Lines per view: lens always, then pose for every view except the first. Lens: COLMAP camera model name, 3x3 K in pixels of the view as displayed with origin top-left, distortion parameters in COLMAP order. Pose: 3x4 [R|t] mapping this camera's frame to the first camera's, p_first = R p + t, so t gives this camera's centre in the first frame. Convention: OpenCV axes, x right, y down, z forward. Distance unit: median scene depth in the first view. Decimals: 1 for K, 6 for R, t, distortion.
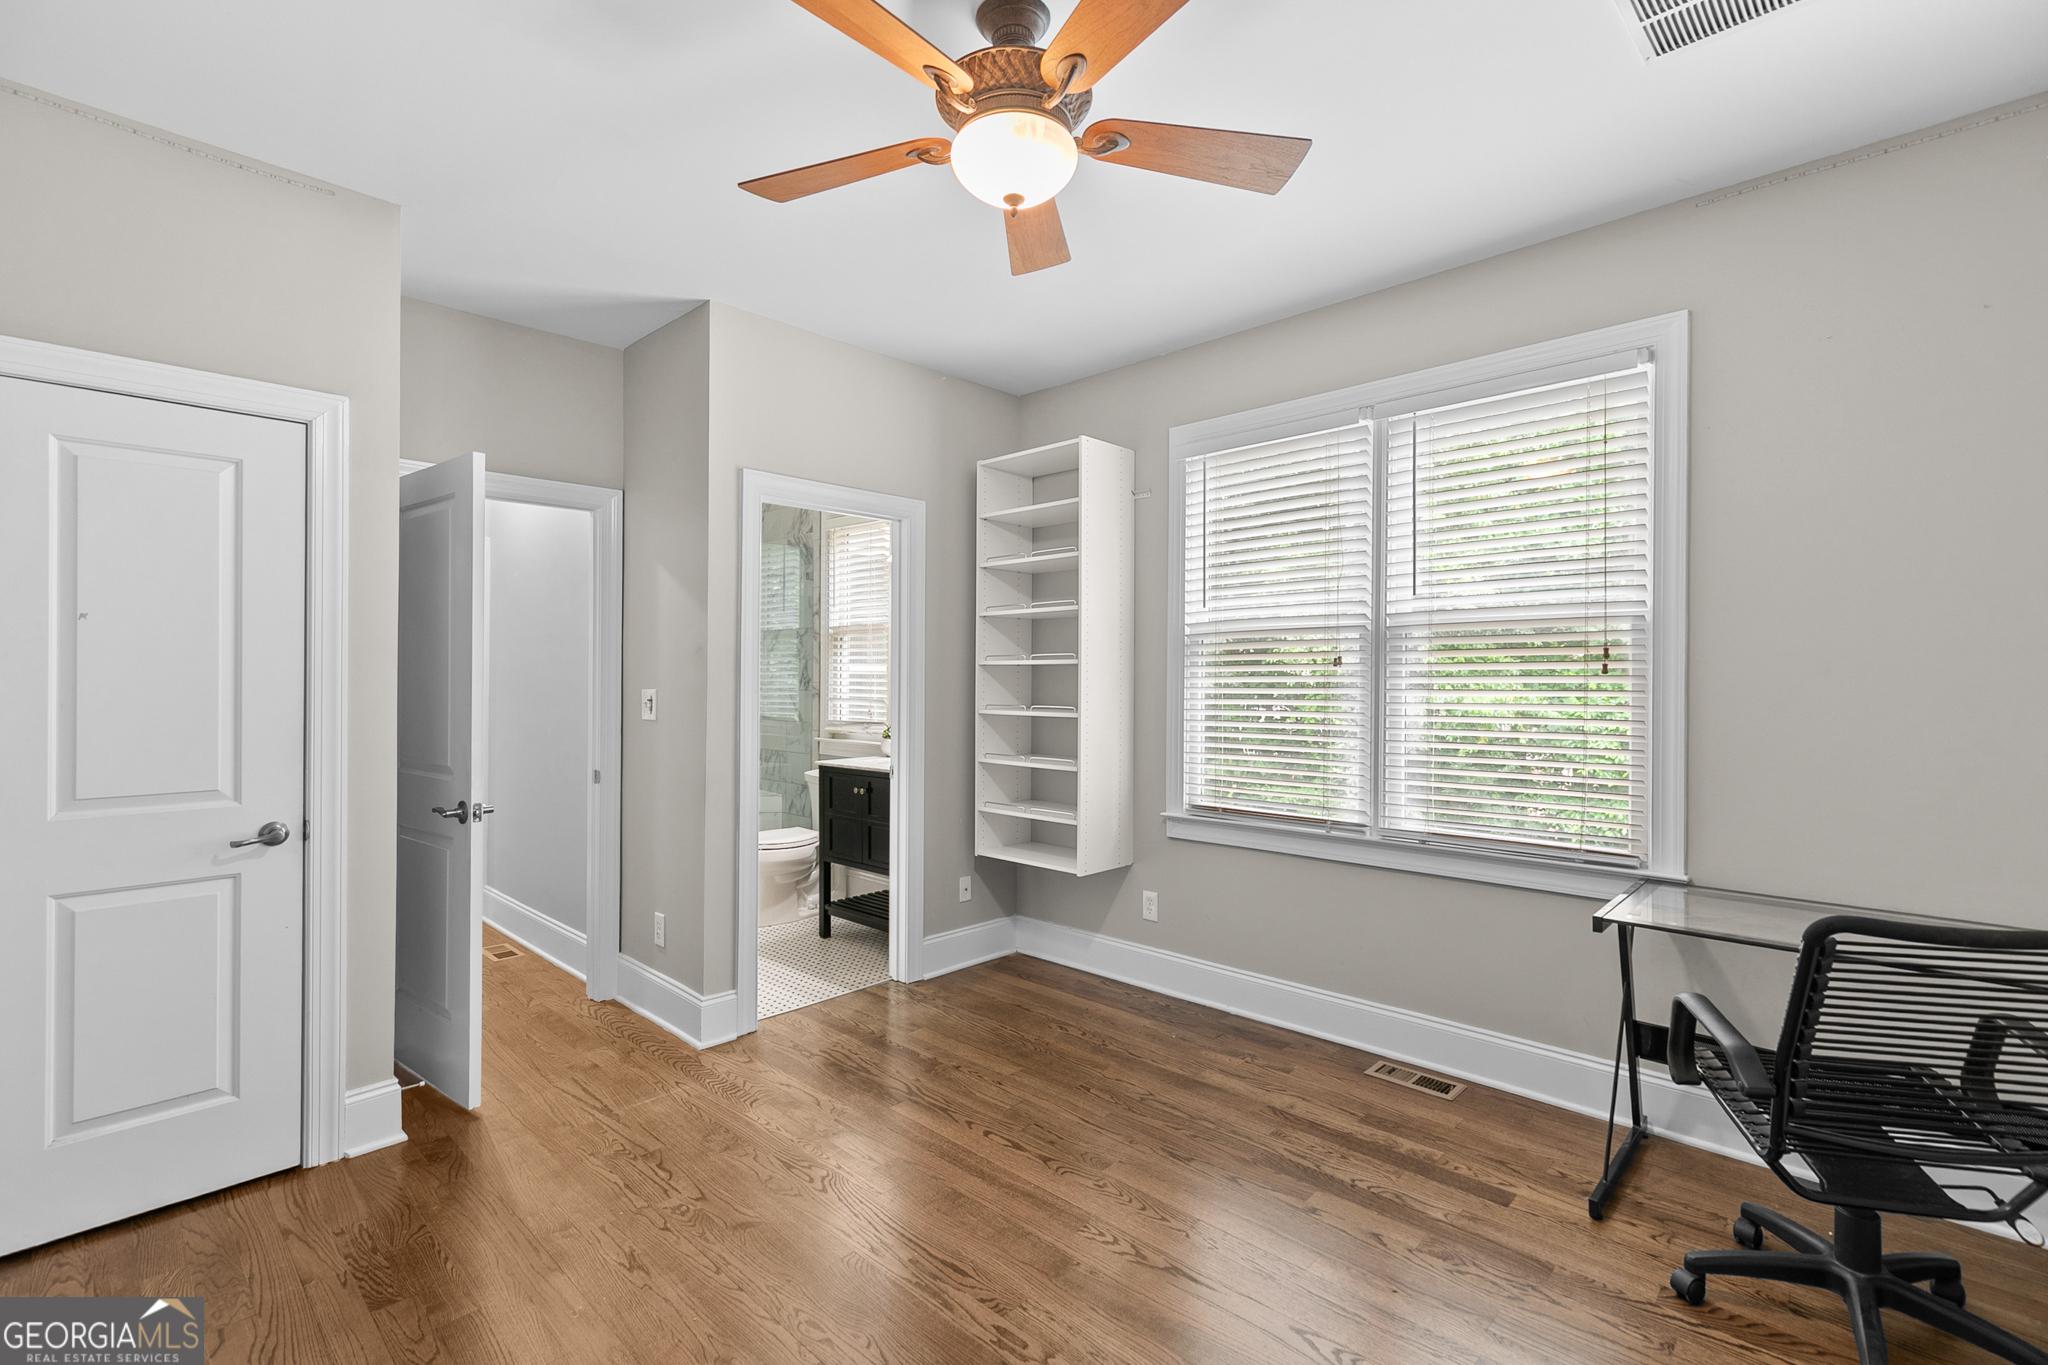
lens RADIAL K [[913.1, 0, 1032.9], [0, 913.1, 676.0], [0, 0, 1]] dist [0.009349, 0.000793]
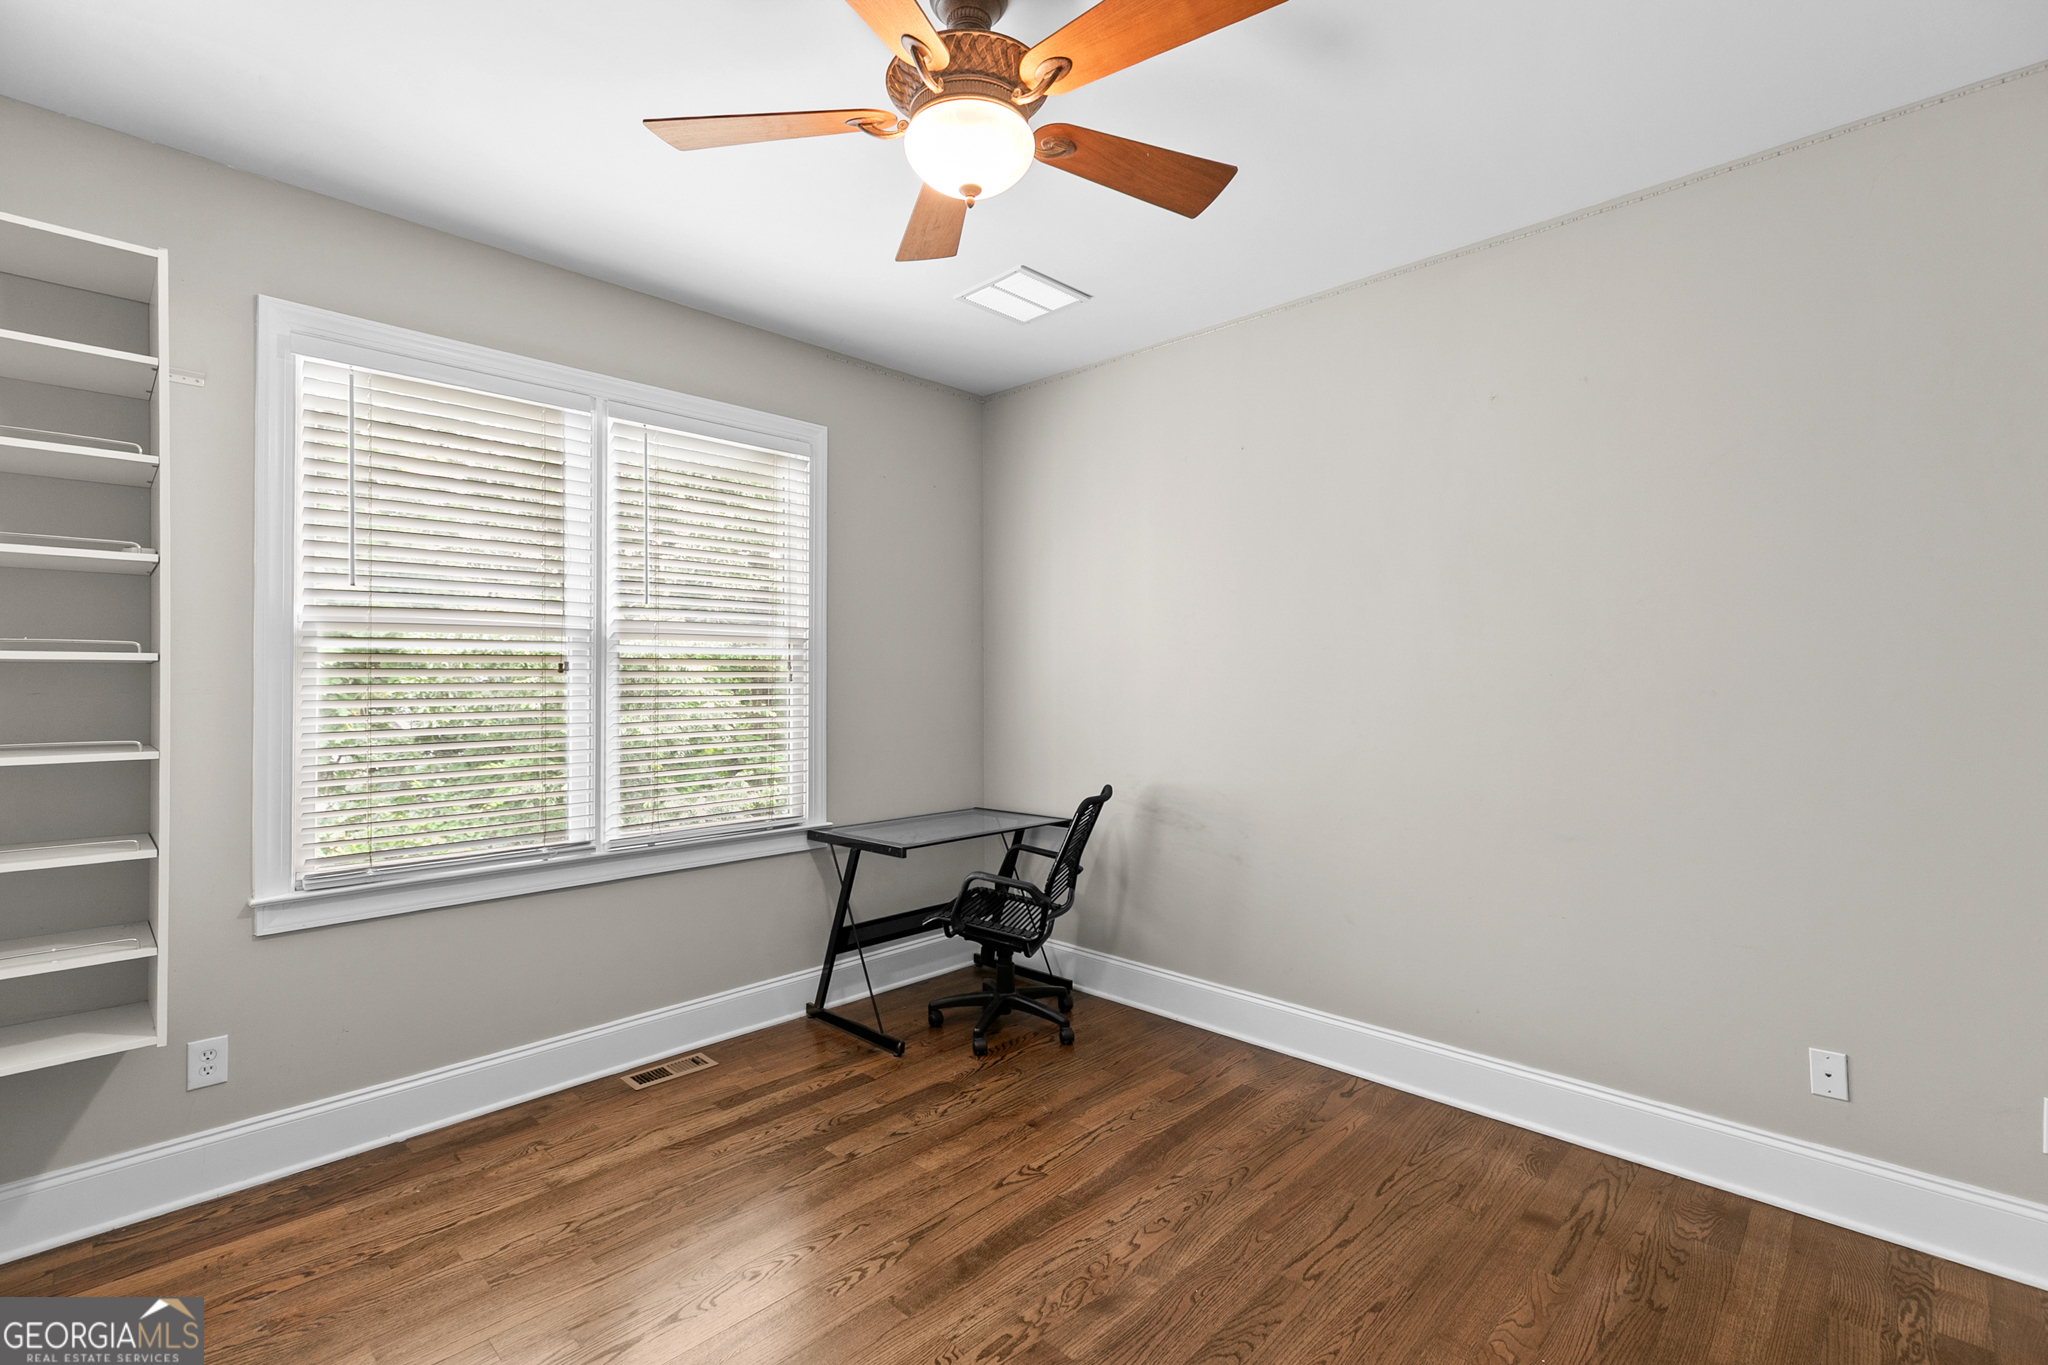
lens RADIAL K [[913.1, 0, 1033.7], [0, 913.1, 682.9], [0, 0, 1]] dist [0.009349, 0.000793]
pose [[0.016207, -0.001429, 0.999868, -0.586439], [0.002288, 0.999996, 0.001392, -0.000859], [-0.999866, 0.002265, 0.016210, 0.540901]]
